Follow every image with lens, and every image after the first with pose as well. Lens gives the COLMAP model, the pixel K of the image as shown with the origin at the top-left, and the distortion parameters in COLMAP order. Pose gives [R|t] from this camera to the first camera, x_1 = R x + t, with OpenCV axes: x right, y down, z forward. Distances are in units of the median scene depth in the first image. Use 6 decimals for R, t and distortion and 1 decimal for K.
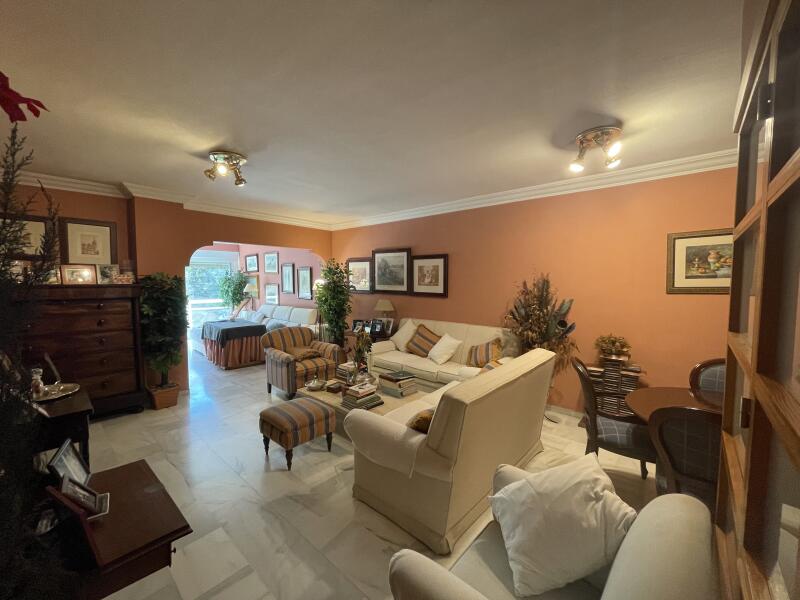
lens RADIAL K [[323.9, 0, 402.5], [0, 323.9, 298.6], [0, 0, 1]] dist [-0.001334, -0.000080]
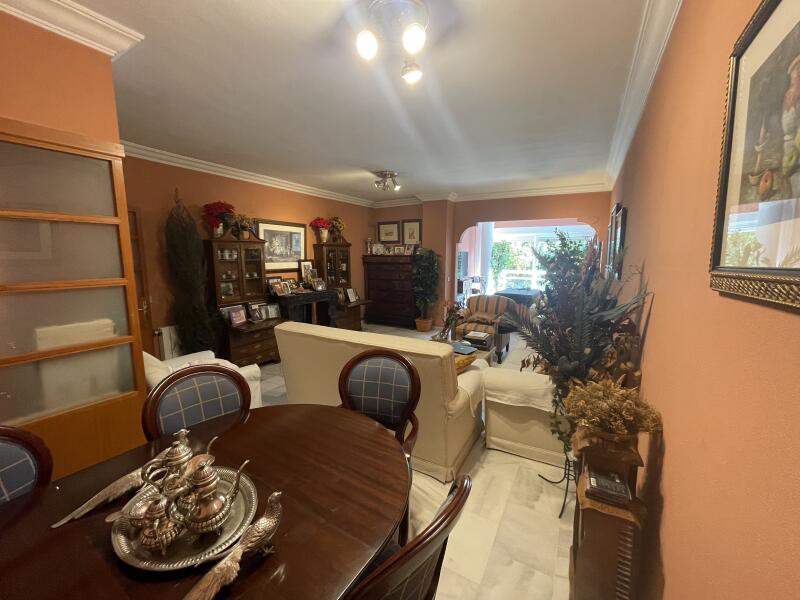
lens RADIAL K [[323.9, 0, 397.7], [0, 323.9, 299.0], [0, 0, 1]] dist [-0.001334, -0.000080]
pose [[0.198050, 0.119542, -0.972875, 0.615695], [-0.050714, 0.992456, 0.111624, 0.000479], [0.978879, 0.027231, 0.202618, 0.418755]]
